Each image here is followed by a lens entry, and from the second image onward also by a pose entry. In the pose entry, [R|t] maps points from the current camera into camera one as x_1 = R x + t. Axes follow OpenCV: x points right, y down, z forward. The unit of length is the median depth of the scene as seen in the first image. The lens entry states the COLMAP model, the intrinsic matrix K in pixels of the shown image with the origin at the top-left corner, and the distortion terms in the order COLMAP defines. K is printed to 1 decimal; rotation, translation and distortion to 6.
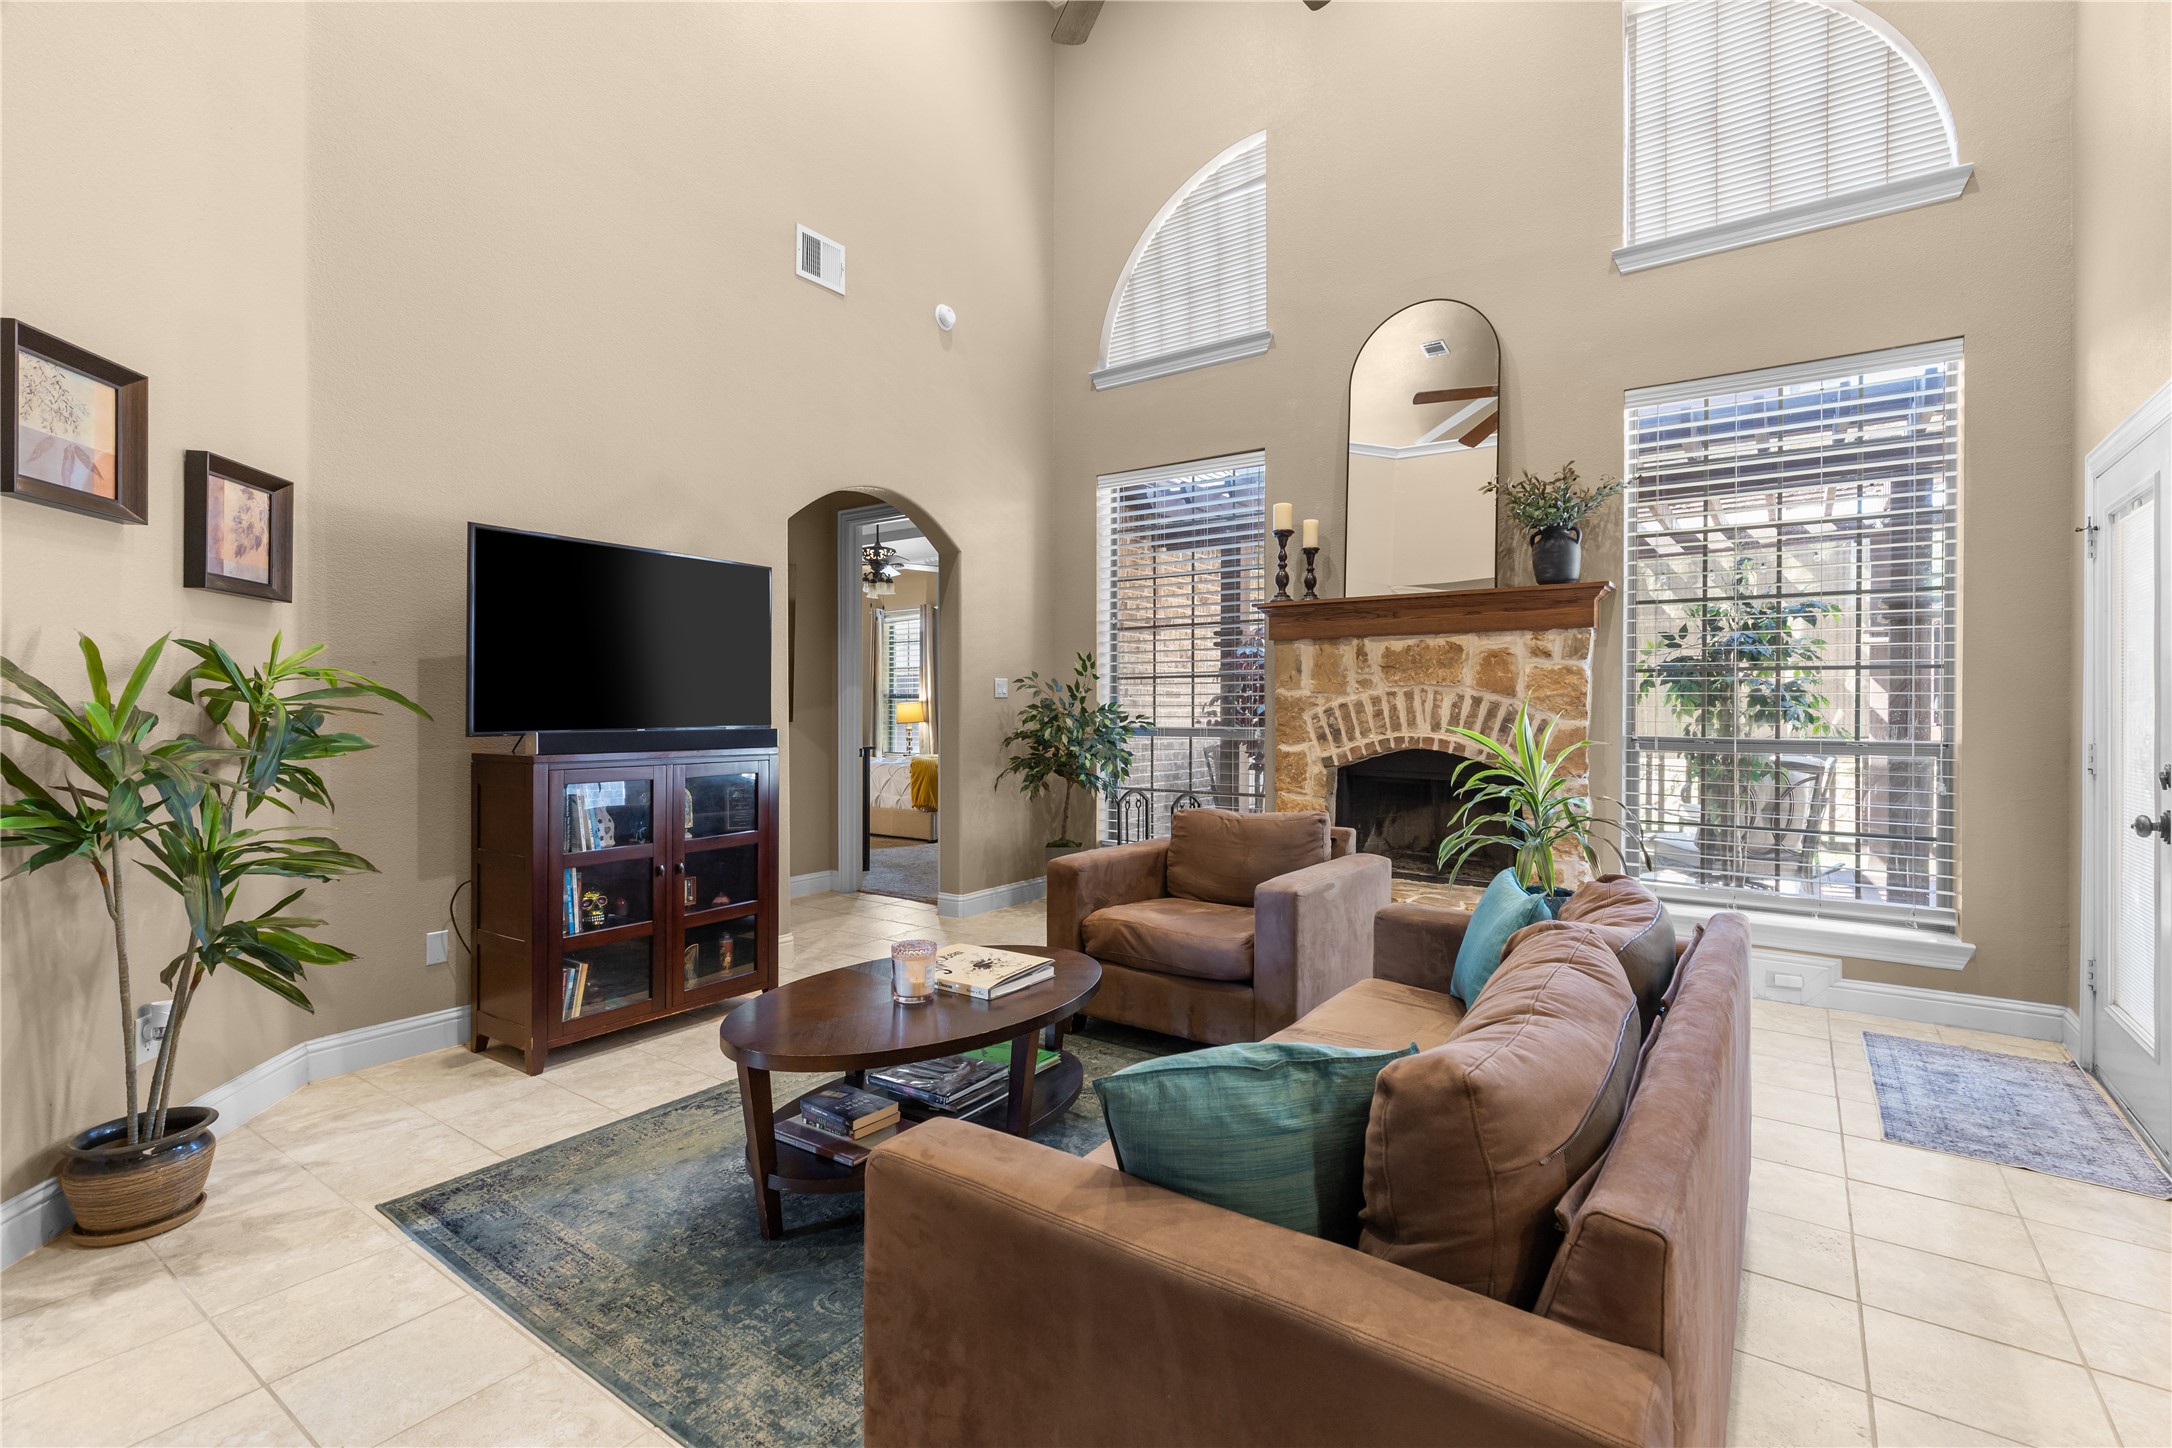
lens RADIAL K [[986.0, 0, 1093.3], [0, 986.0, 708.2], [0, 0, 1]] dist [0.018958, -0.007459]
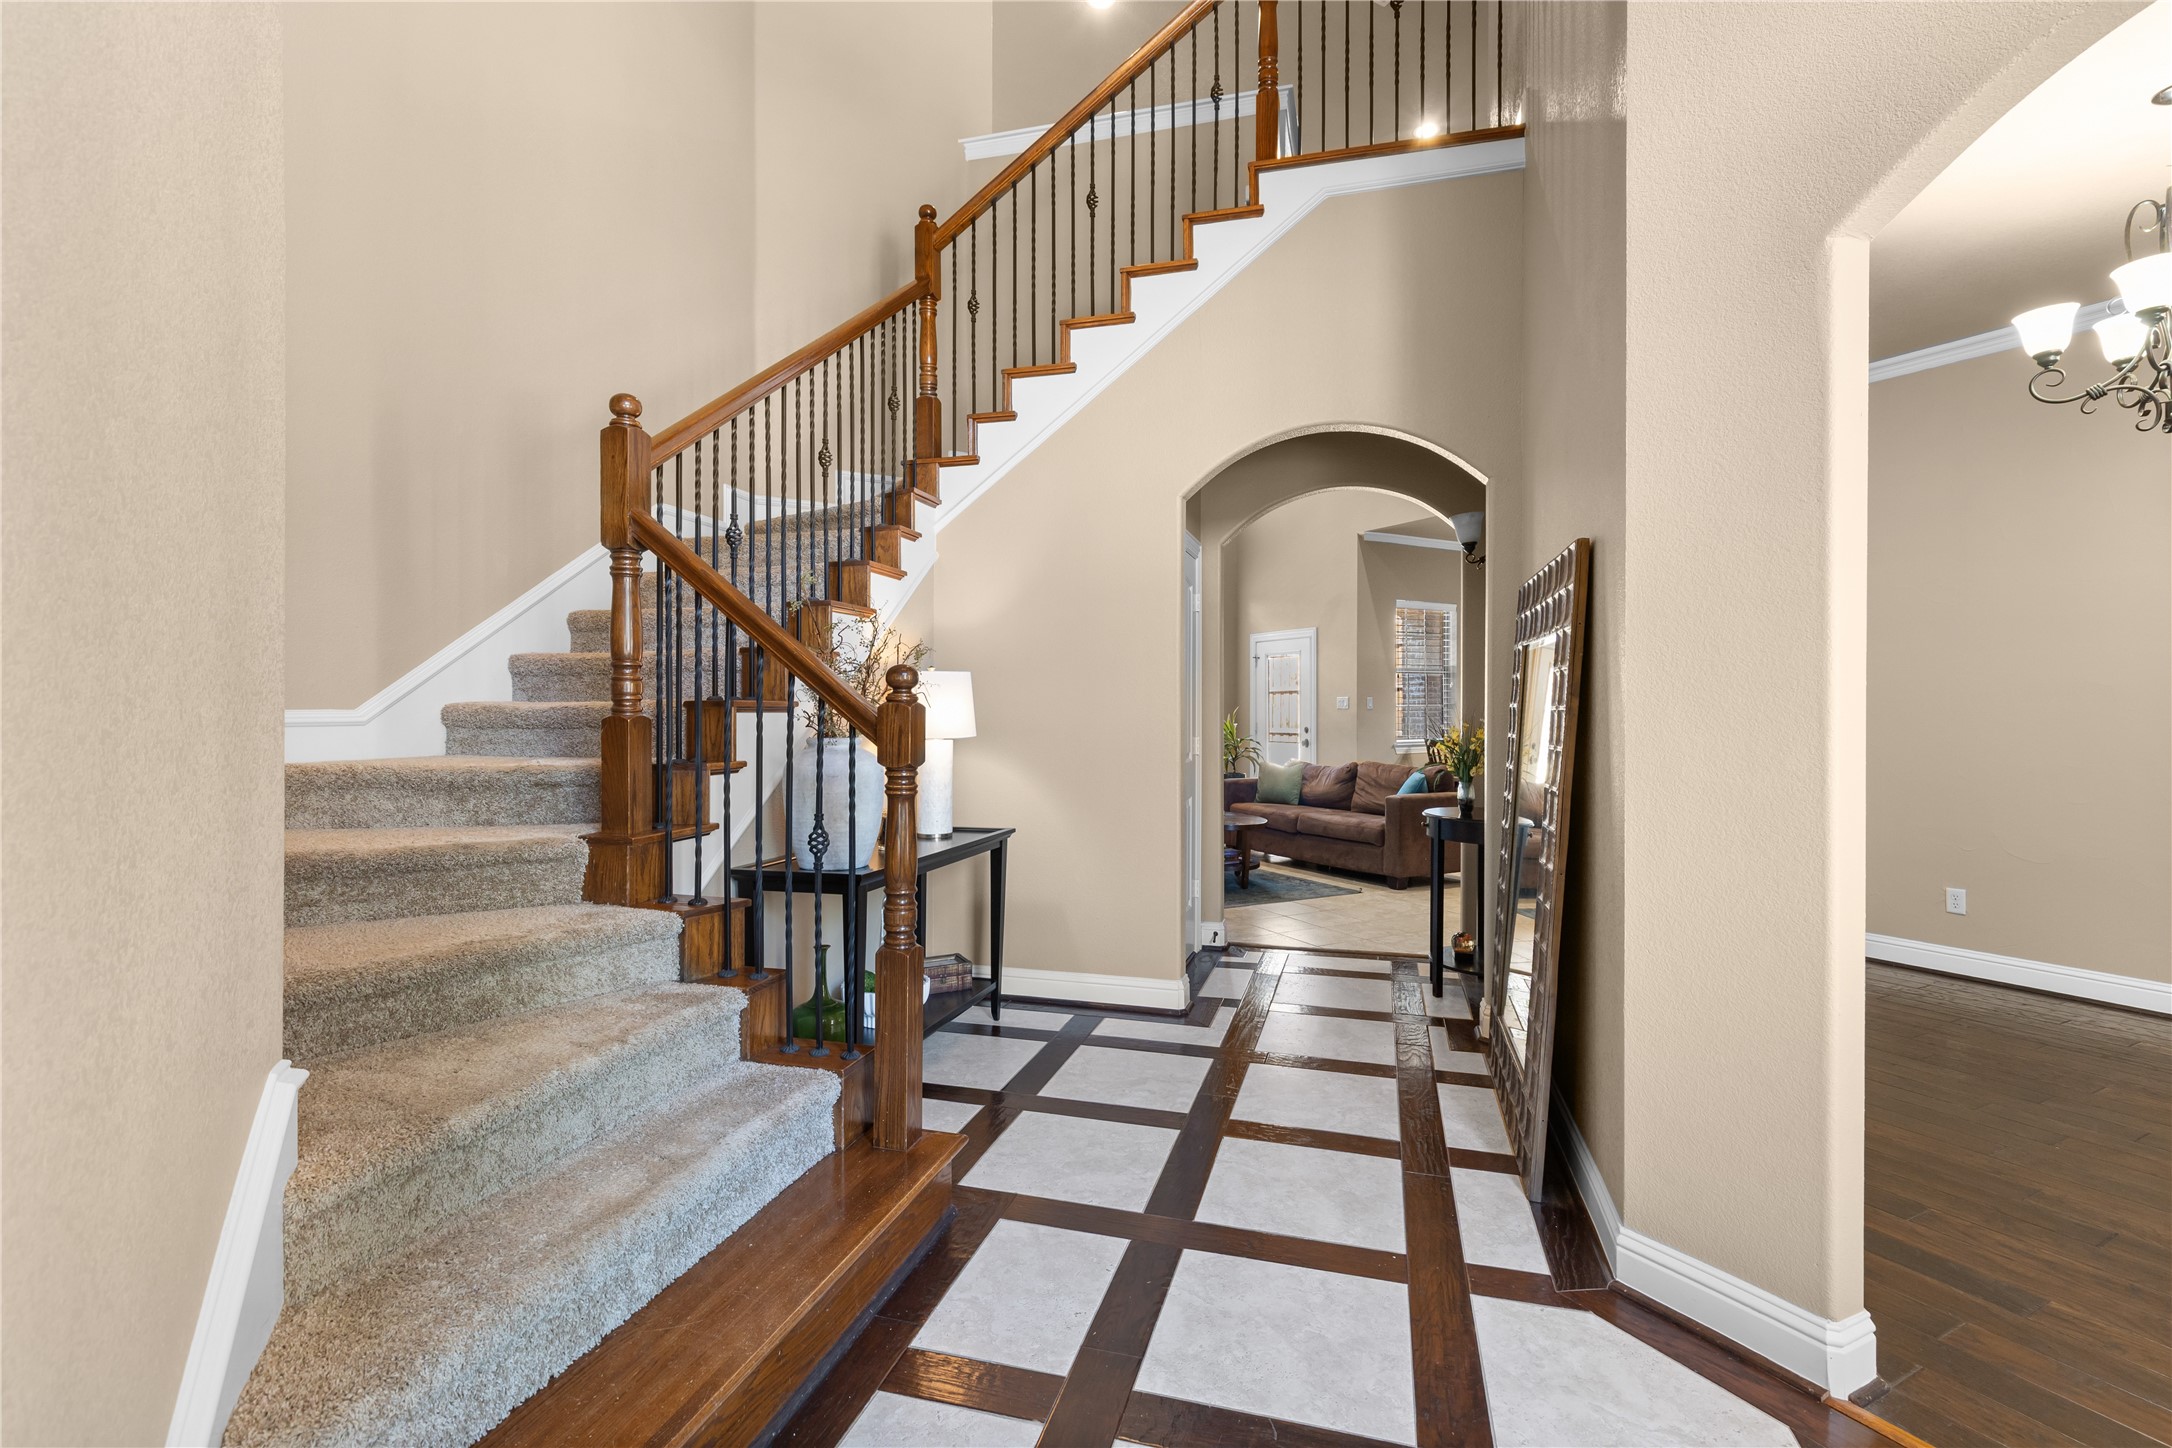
lens RADIAL K [[986.0, 0, 1093.3], [0, 986.0, 708.2], [0, 0, 1]] dist [0.018958, -0.007459]
pose [[0.431268, 0.001130, 0.902223, -1.483084], [0.000269, 0.999999, -0.001381, -0.006062], [-0.902224, 0.000839, 0.431268, 0.055261]]
